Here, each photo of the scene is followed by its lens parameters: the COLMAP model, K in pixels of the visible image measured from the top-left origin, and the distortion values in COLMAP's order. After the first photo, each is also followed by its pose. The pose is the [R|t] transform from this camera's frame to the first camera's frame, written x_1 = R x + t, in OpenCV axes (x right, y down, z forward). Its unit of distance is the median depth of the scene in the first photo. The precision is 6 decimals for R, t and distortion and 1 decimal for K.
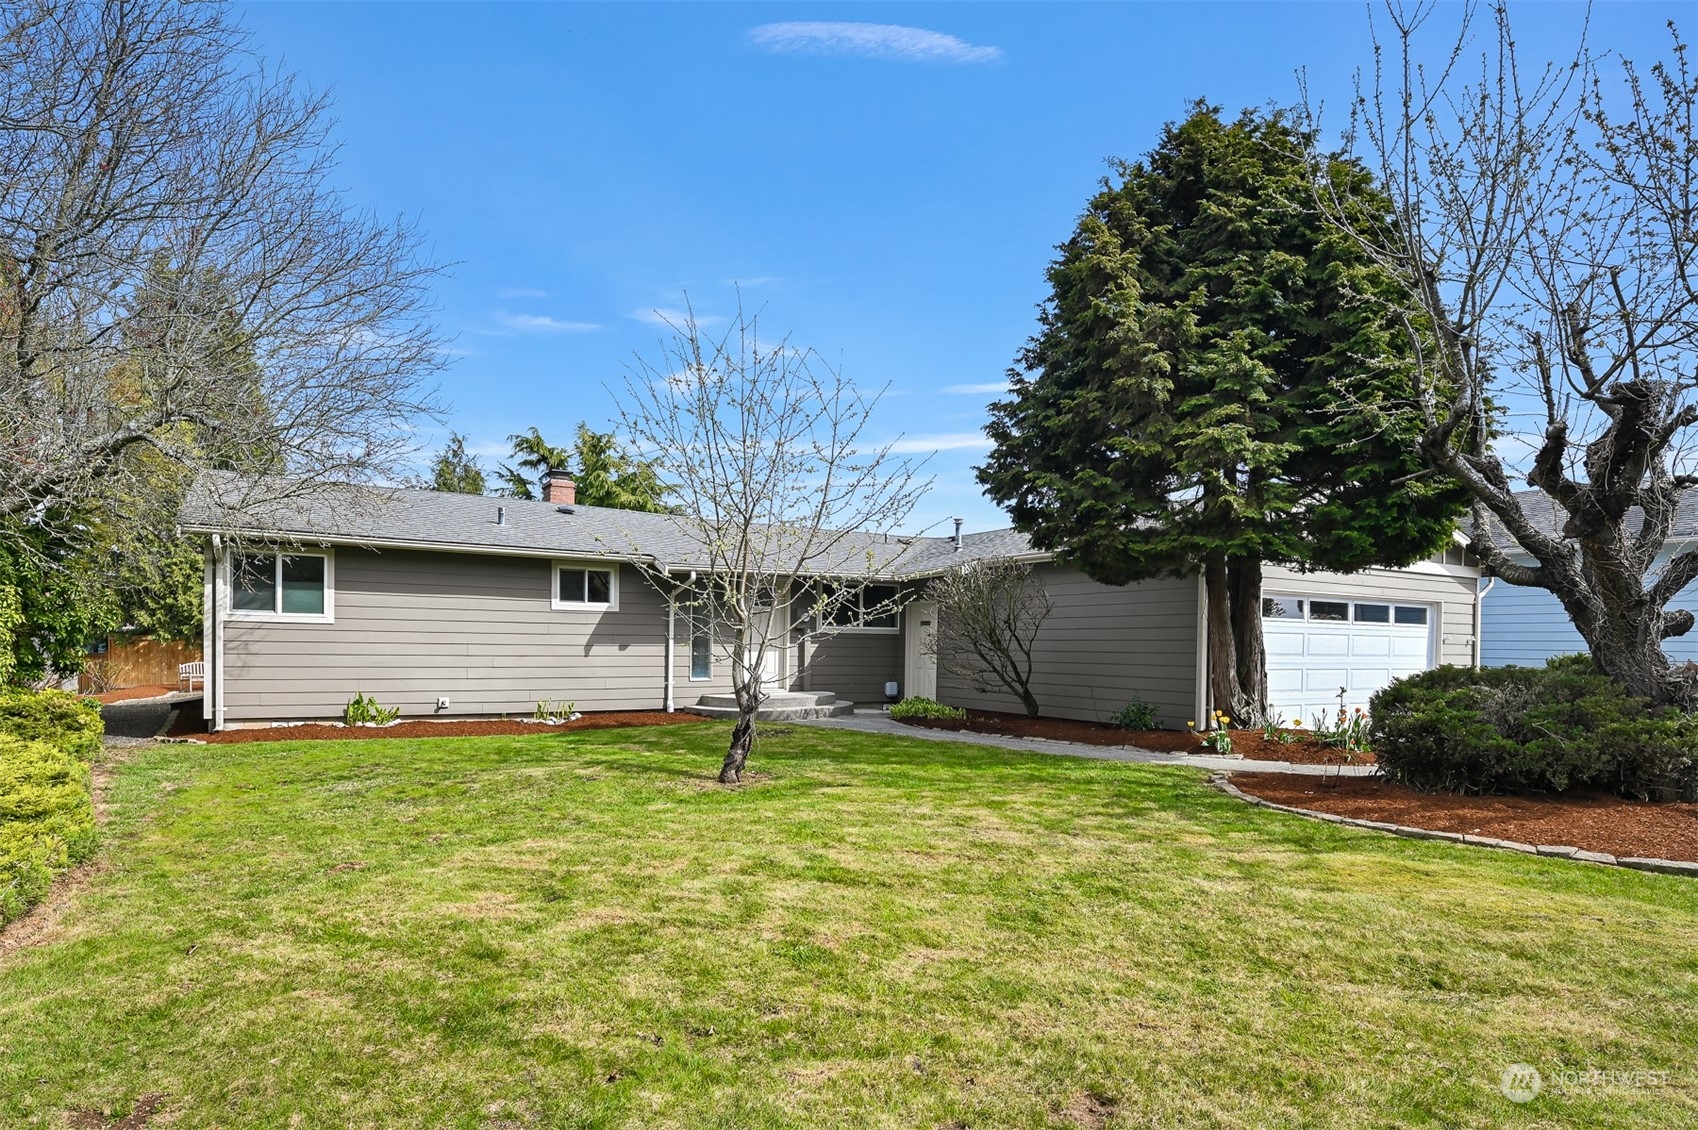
lens RADIAL K [[920.8, 0, 839.2], [0, 920.8, 661.0], [0, 0, 1]] dist [0.000712, -0.001123]
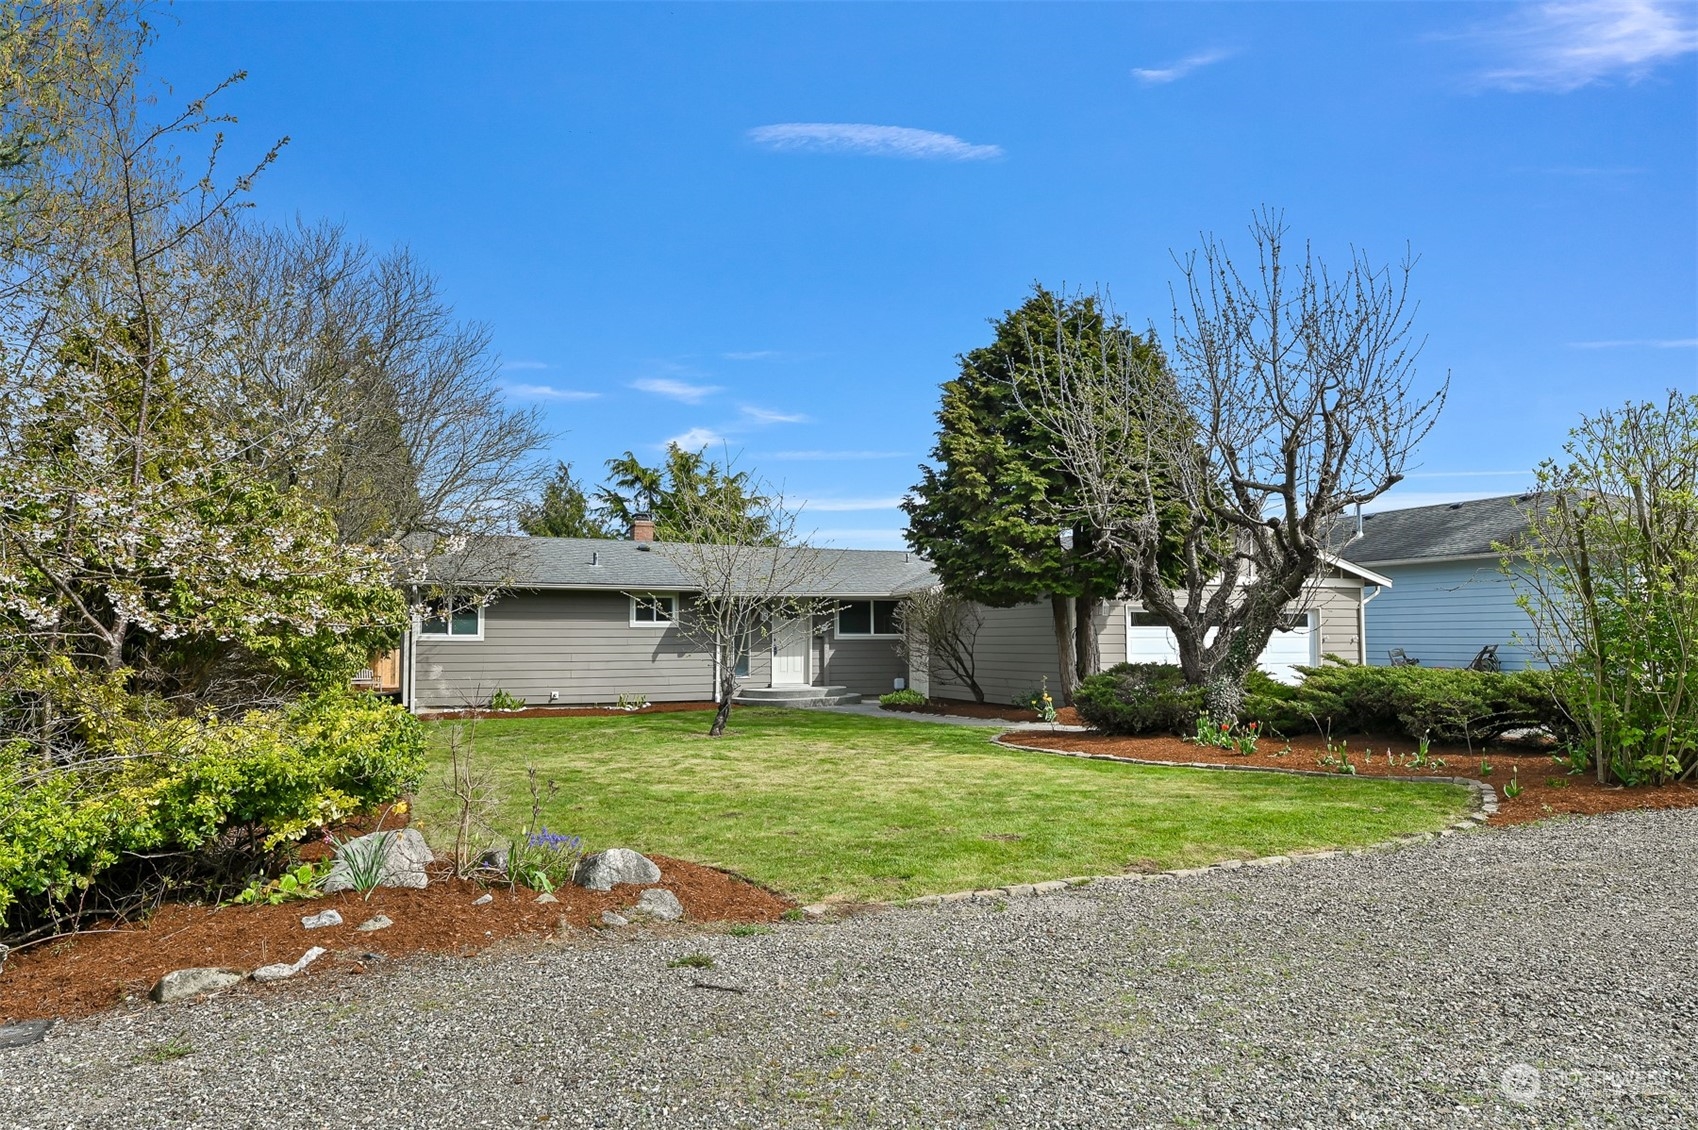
lens RADIAL K [[1105.7, 0, 848.9], [0, 1105.7, 604.1], [0, 0, 1]] dist [0.030018, 0.002609]
pose [[0.990248, -0.019251, -0.137980, 0.235644], [0.012436, 0.998668, -0.050081, -0.003515], [0.138760, 0.047877, 0.989168, -0.579635]]
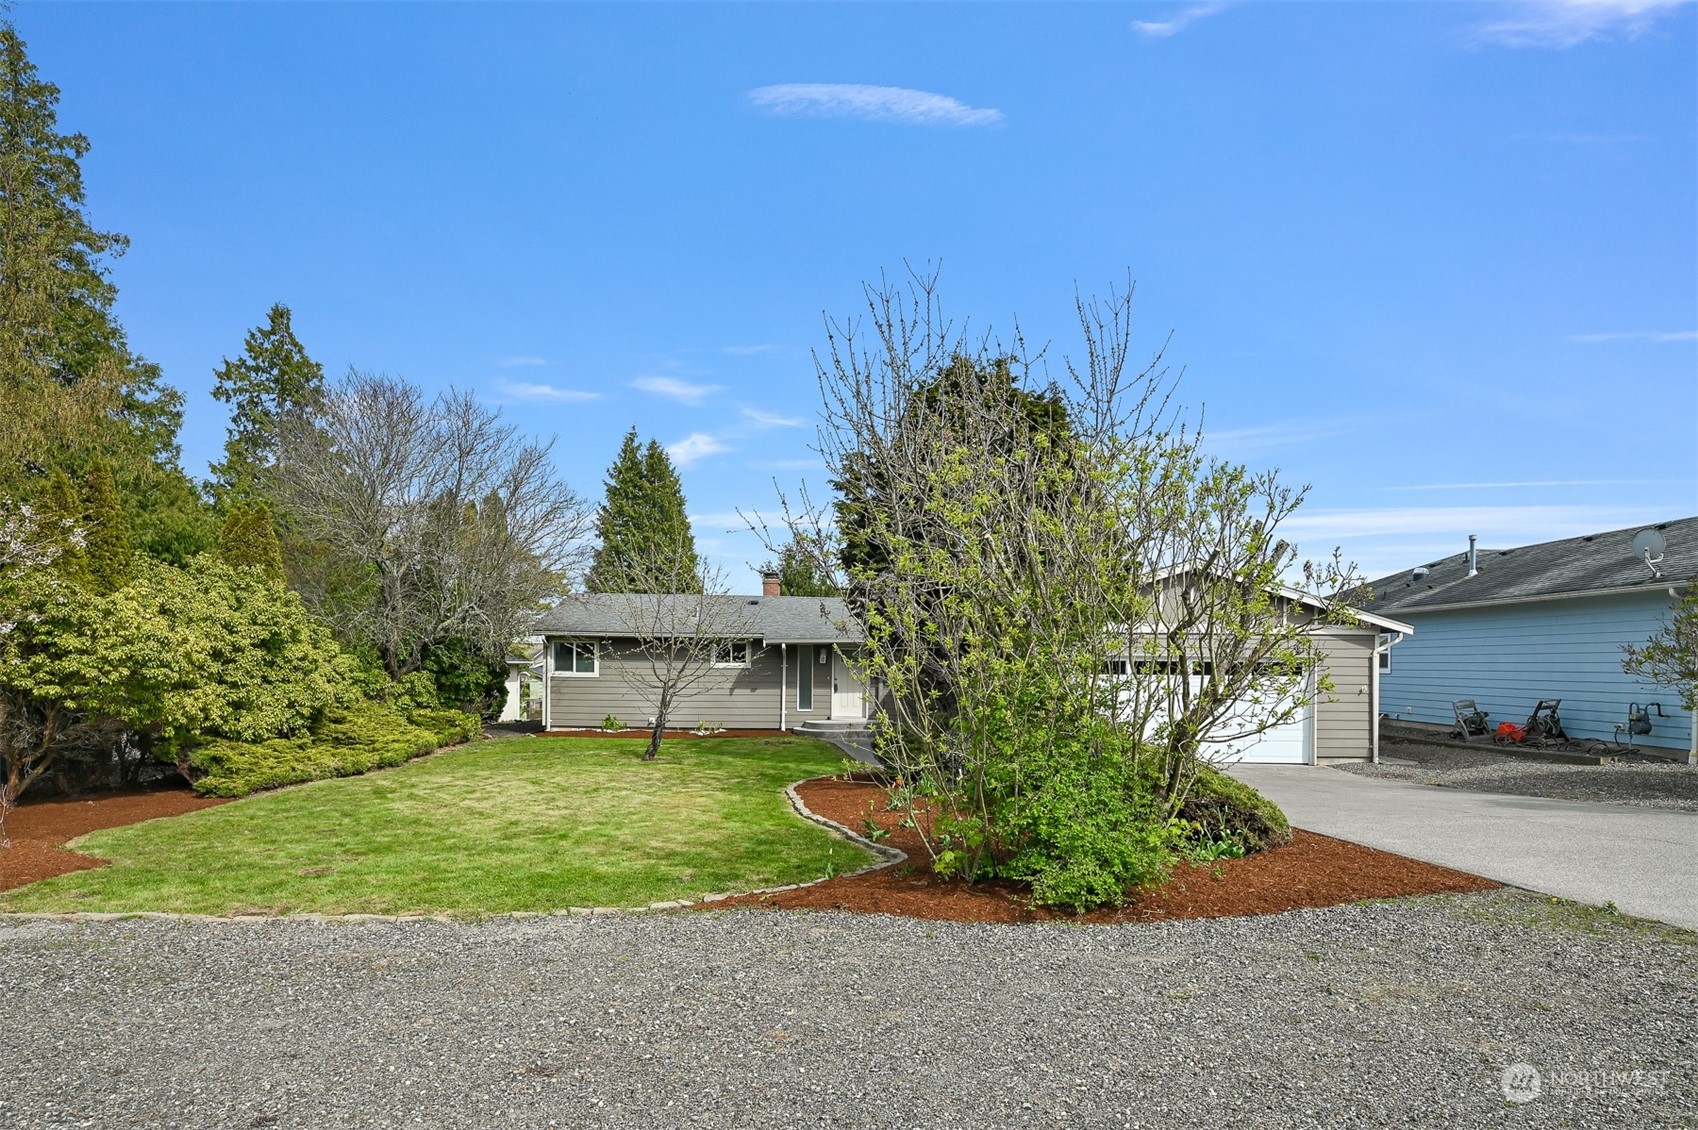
lens RADIAL K [[920.8, 0, 839.2], [0, 920.8, 661.0], [0, 0, 1]] dist [0.000712, -0.001123]
pose [[0.852284, -0.006906, -0.523034, 0.759834], [-0.007411, 0.999653, -0.025274, -0.026325], [0.523027, 0.025417, 0.851937, -0.318742]]
